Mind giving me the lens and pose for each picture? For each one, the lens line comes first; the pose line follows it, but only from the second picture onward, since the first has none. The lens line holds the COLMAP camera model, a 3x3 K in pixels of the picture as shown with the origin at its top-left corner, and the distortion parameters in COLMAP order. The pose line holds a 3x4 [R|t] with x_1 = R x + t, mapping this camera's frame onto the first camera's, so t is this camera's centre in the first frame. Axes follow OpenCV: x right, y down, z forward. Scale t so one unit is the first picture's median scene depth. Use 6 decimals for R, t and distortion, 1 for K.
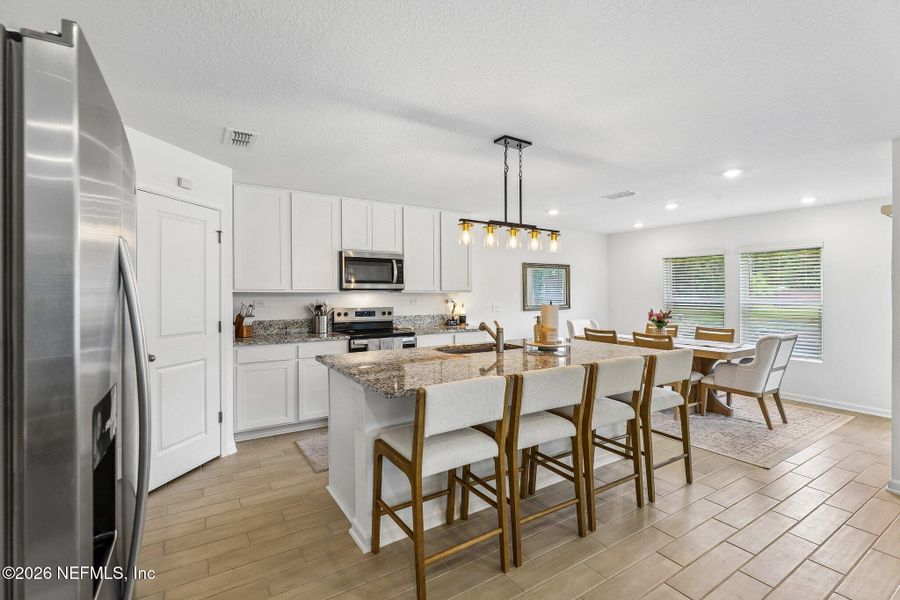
lens RADIAL K [[403.5, 0, 458.2], [0, 403.5, 294.6], [0, 0, 1]] dist [0.001683, -0.000401]
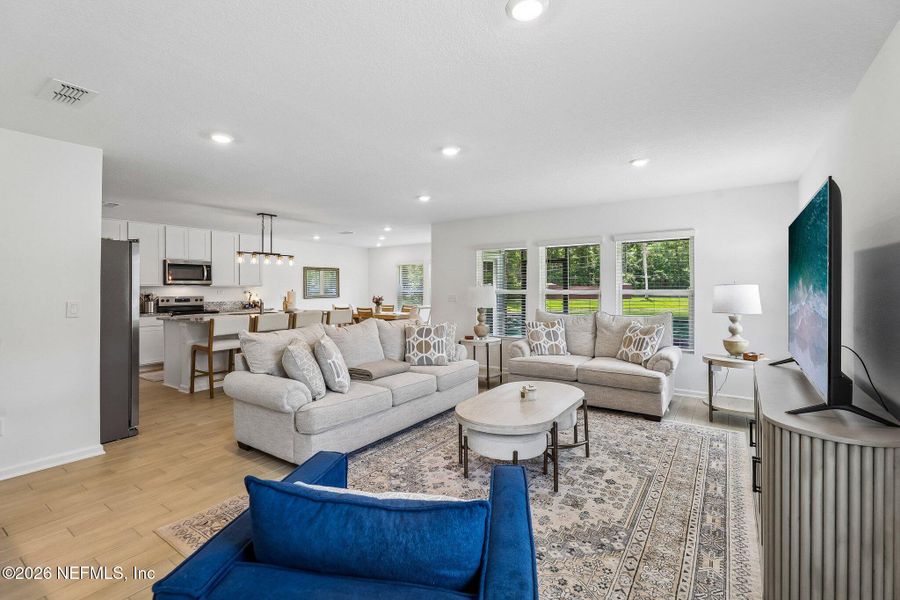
lens RADIAL K [[403.5, 0, 448.9], [0, 403.5, 282.9], [0, 0, 1]] dist [0.001683, -0.000401]
pose [[0.930284, -0.000300, 0.366839, 0.149864], [0.007550, 0.999804, -0.018328, 0.017714], [-0.366762, 0.019820, 0.930104, -0.808108]]
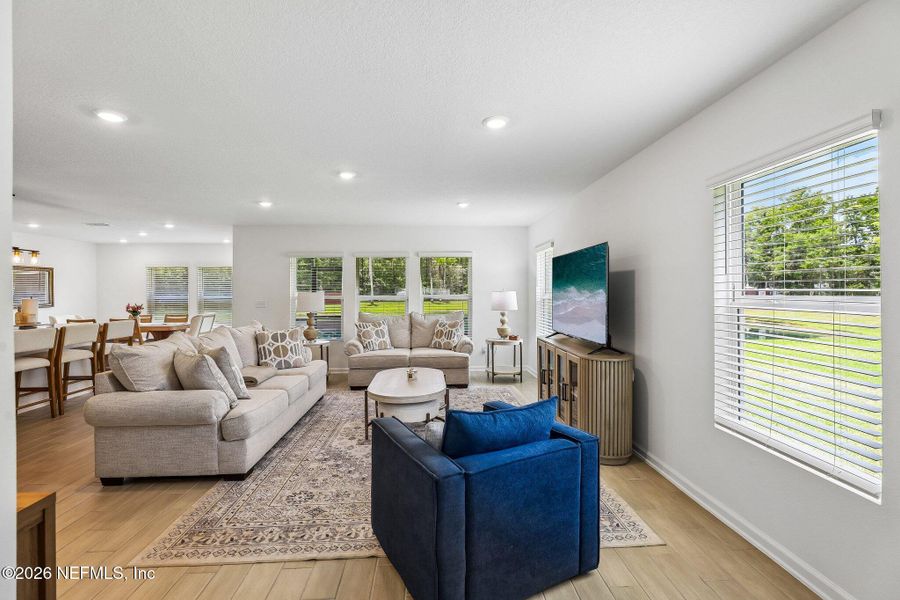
lens RADIAL K [[403.5, 0, 440.7], [0, 403.5, 286.1], [0, 0, 1]] dist [0.001683, -0.000401]
pose [[0.520834, 0.009850, 0.853601, -0.178811], [0.011593, 0.999760, -0.018610, 0.015473], [-0.853579, 0.019589, 0.520594, -0.743843]]
